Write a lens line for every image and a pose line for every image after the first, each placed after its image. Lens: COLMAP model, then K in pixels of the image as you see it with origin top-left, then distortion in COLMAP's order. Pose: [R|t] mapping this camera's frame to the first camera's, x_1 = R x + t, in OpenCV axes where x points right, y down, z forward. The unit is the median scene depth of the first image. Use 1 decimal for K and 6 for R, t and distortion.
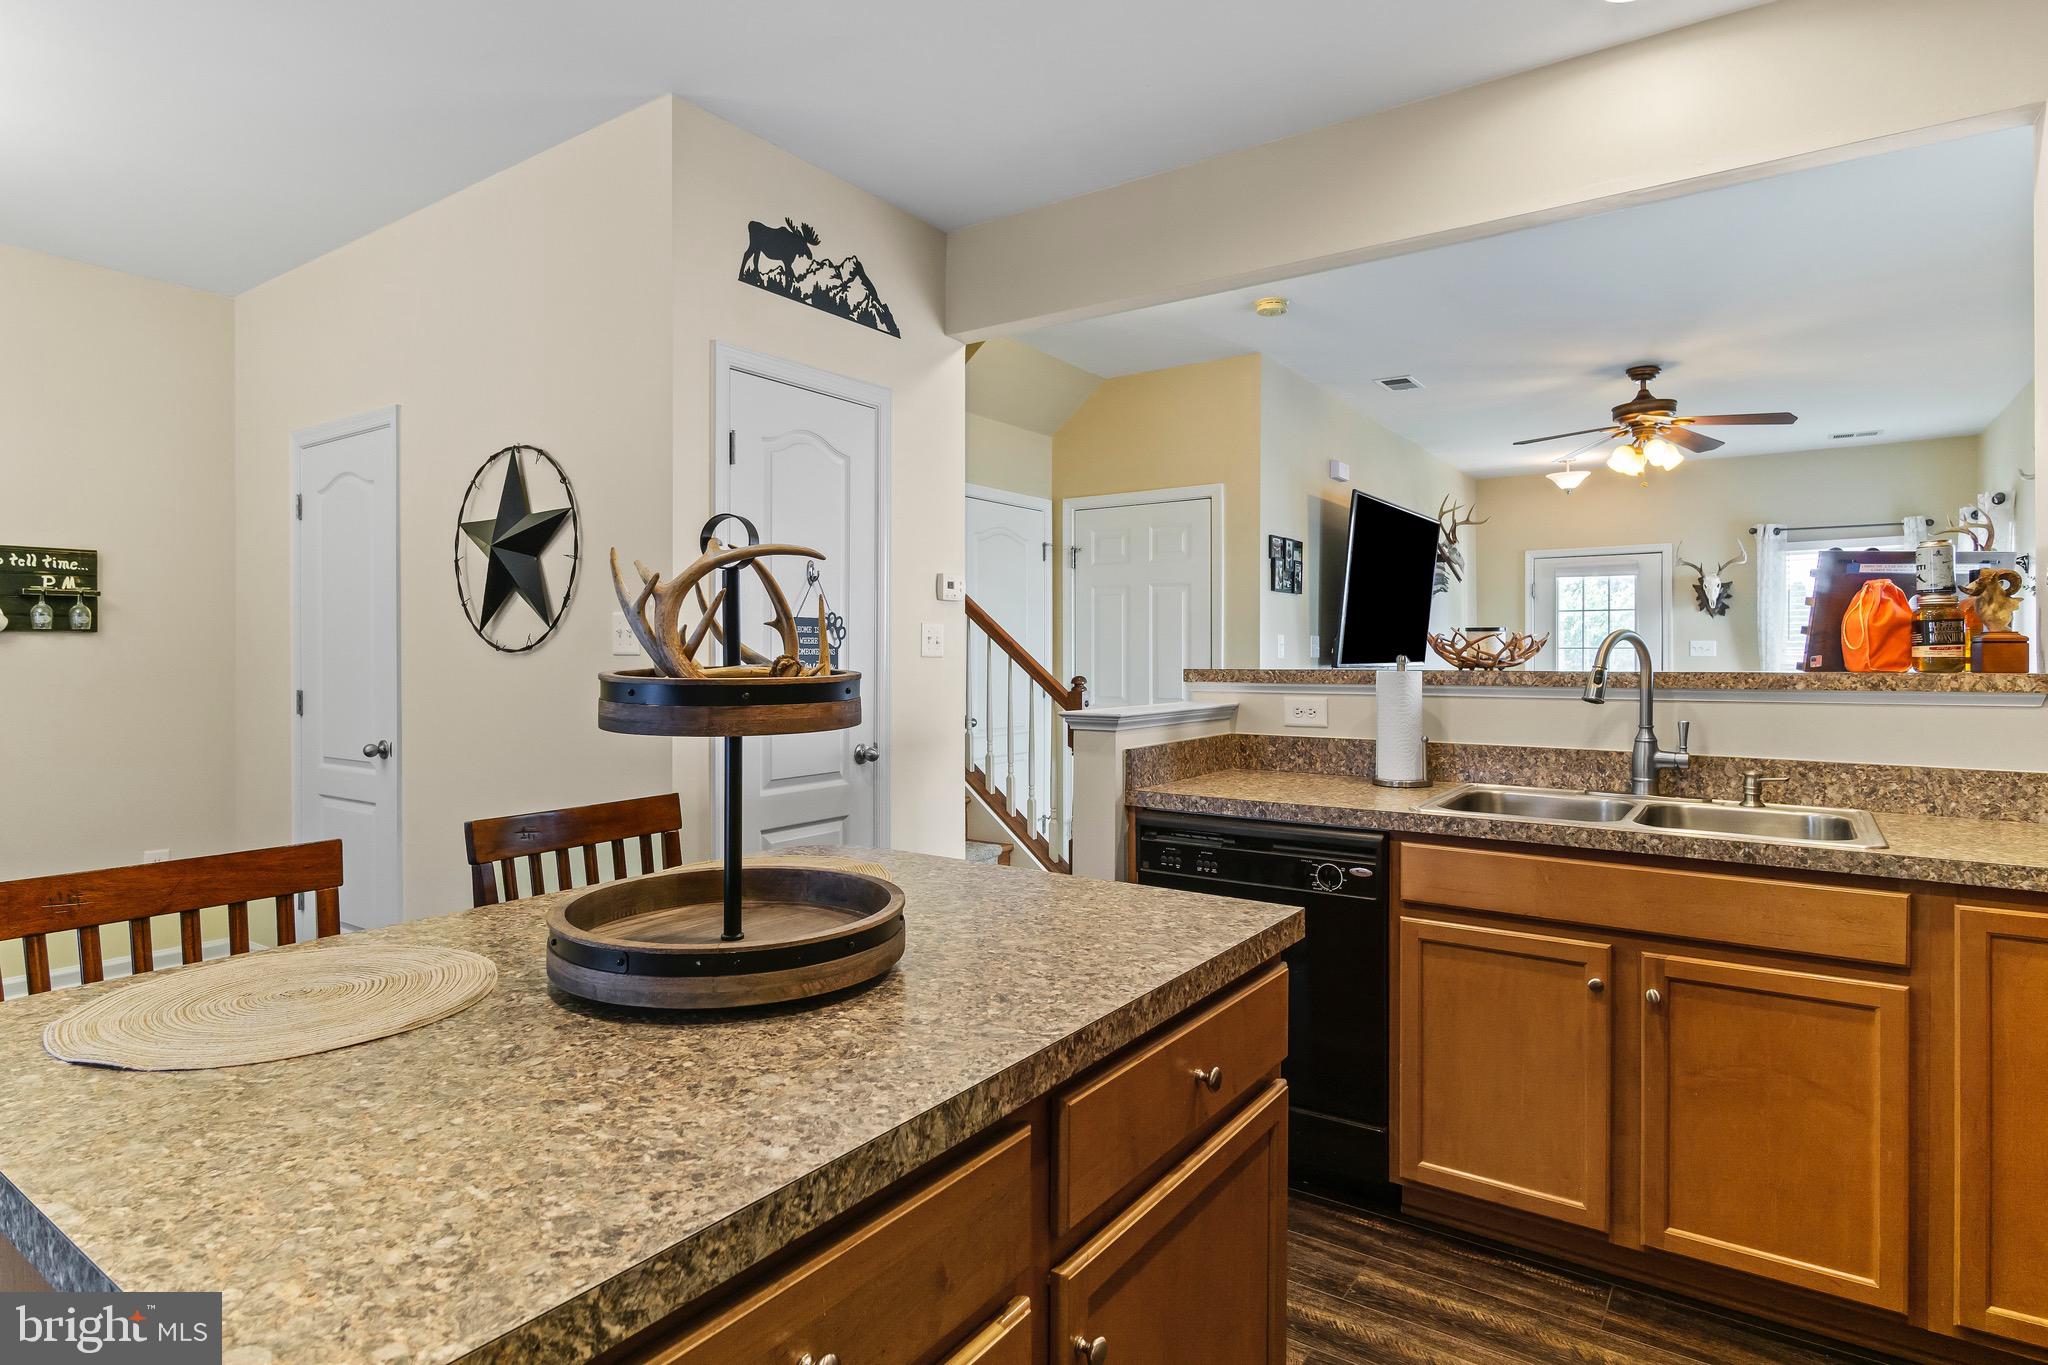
lens RADIAL K [[1095.9, 0, 1026.4], [0, 1095.9, 669.0], [0, 0, 1]] dist [-0.008106, -0.001171]
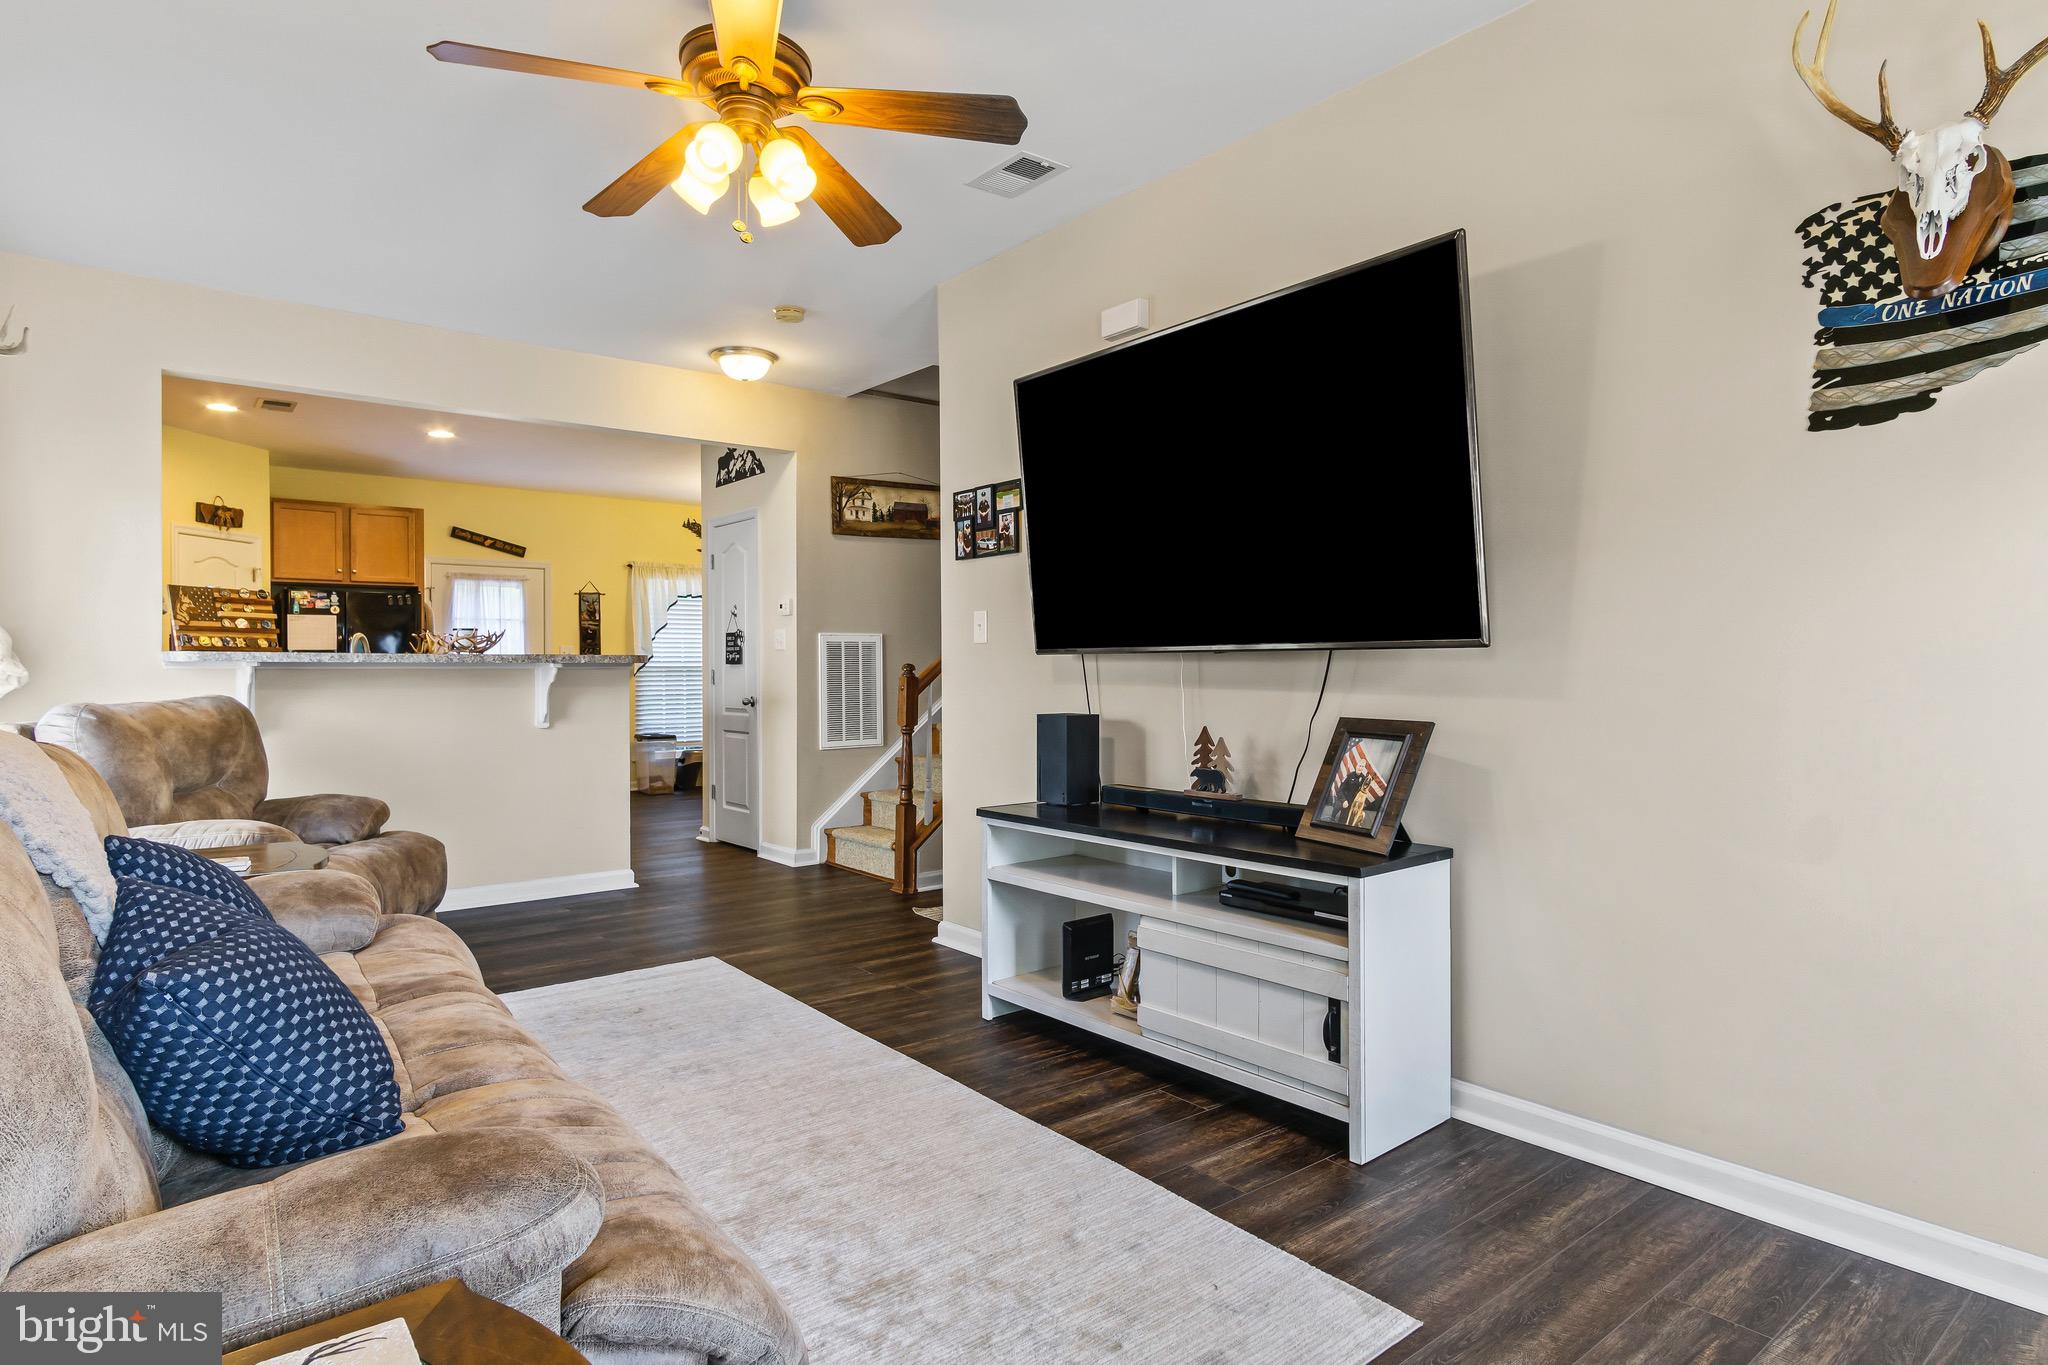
lens RADIAL K [[1093.7, 0, 1015.6], [0, 1093.7, 666.2], [0, 0, 1]] dist [-0.004515, 0.001195]
pose [[-0.283729, -0.003117, -0.958900, 1.670628], [-0.012629, 0.999920, 0.000486, 0.006686], [0.958821, 0.012248, -0.283745, 2.156277]]
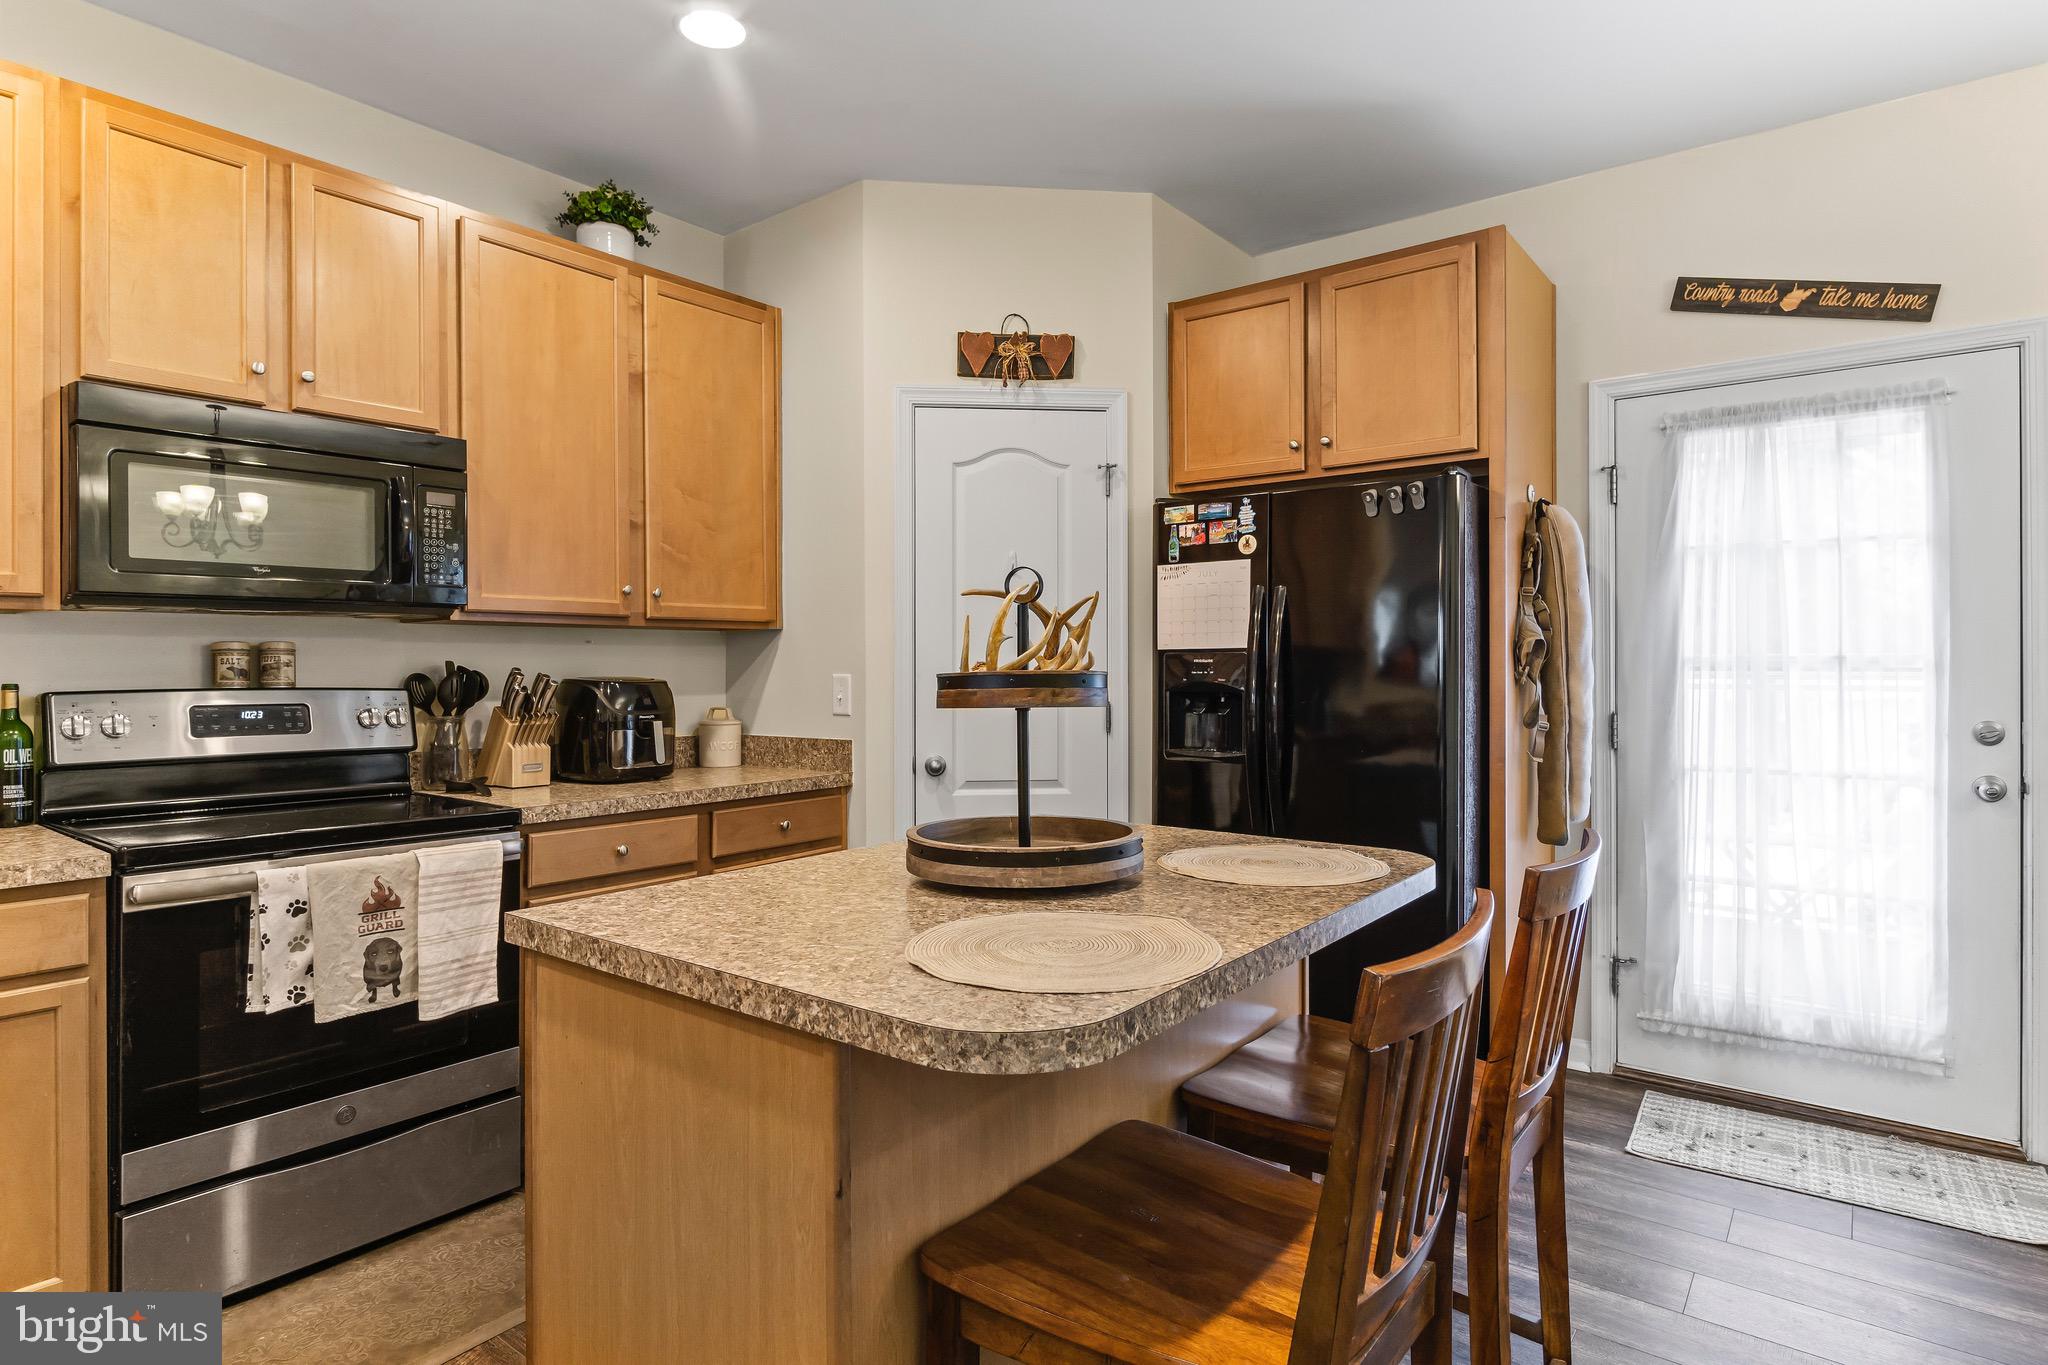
lens RADIAL K [[1093.7, 0, 1019.3], [0, 1093.7, 665.2], [0, 0, 1]] dist [-0.004515, 0.001195]
pose [[-0.998932, 0.001750, 0.046161, -0.133373], [0.002413, 0.999895, 0.014317, -0.010512], [-0.046131, 0.014414, -0.998831, 0.916467]]
